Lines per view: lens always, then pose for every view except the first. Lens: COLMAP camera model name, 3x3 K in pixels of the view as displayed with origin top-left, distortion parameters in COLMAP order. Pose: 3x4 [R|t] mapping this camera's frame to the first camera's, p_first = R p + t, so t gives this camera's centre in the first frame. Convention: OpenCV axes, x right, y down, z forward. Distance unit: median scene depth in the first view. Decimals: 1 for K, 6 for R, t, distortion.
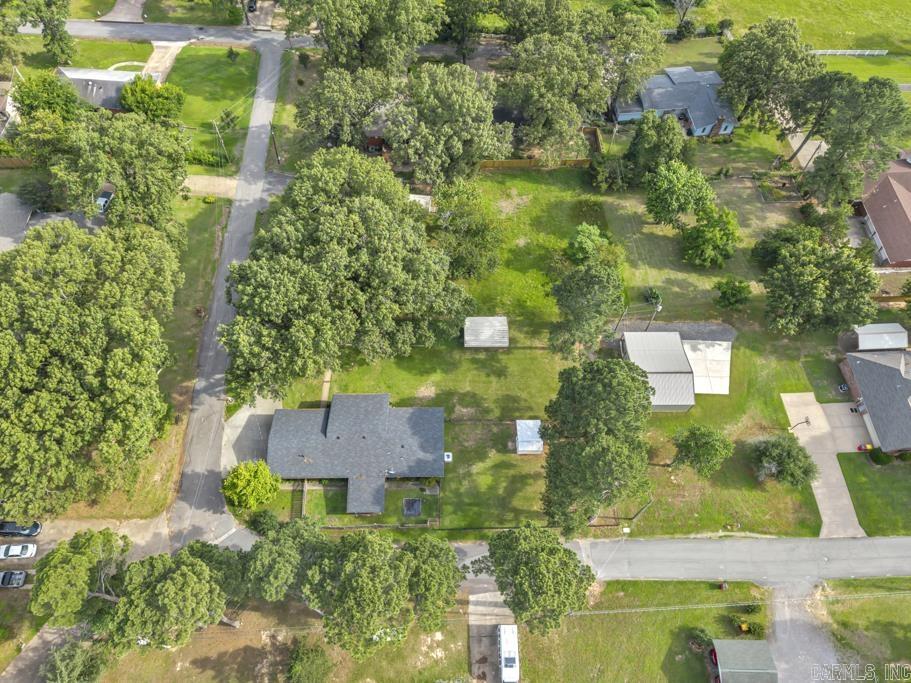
lens RADIAL K [[615.4, 0, 456.1], [0, 615.4, 332.7], [0, 0, 1]] dist [-0.002483, -0.001349]
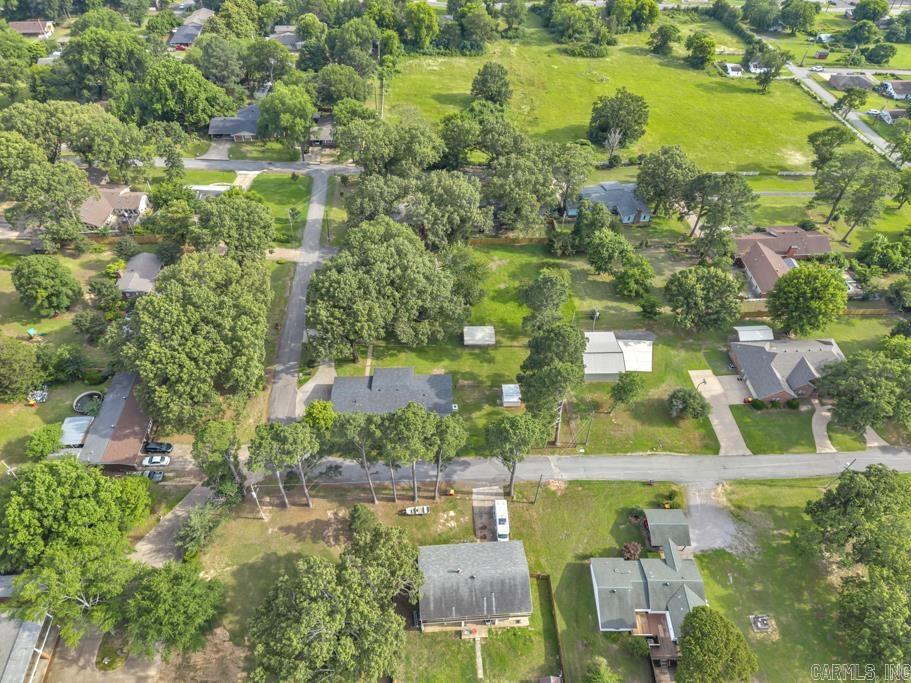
lens RADIAL K [[615.4, 0, 456.1], [0, 615.4, 332.7], [0, 0, 1]] dist [-0.002483, -0.001349]
pose [[0.999735, -0.016788, 0.015751, -0.027880], [0.020295, 0.965691, -0.258898, 0.371915], [-0.010865, 0.259149, 0.965776, -0.388138]]
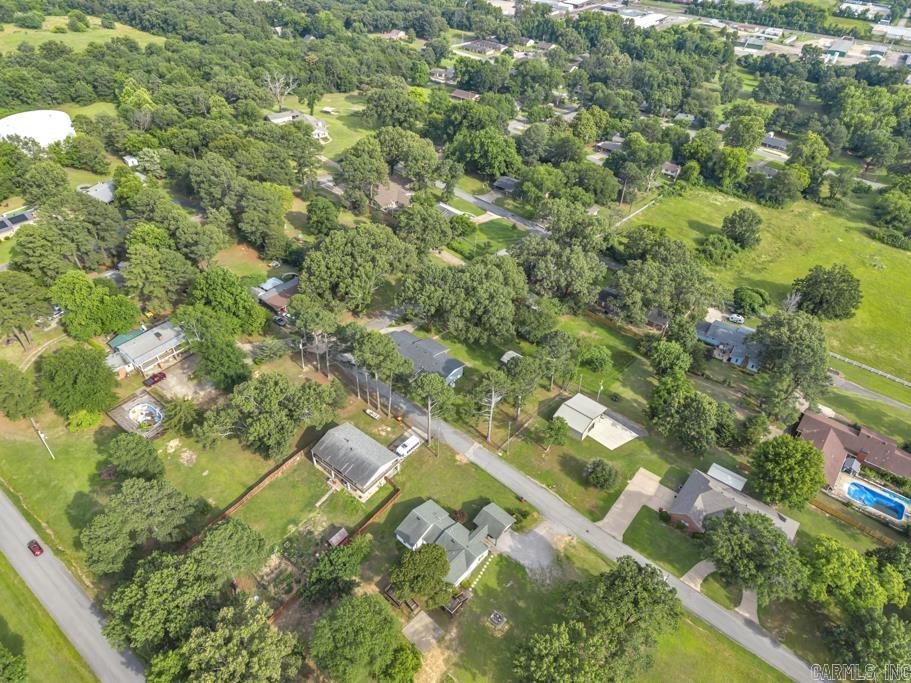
lens RADIAL K [[615.4, 0, 456.1], [0, 615.4, 332.7], [0, 0, 1]] dist [-0.002483, -0.001349]
pose [[0.746133, 0.404201, -0.529063, 0.866818], [-0.588923, 0.771341, -0.241252, 0.490441], [0.310574, 0.491583, 0.813566, -0.582928]]
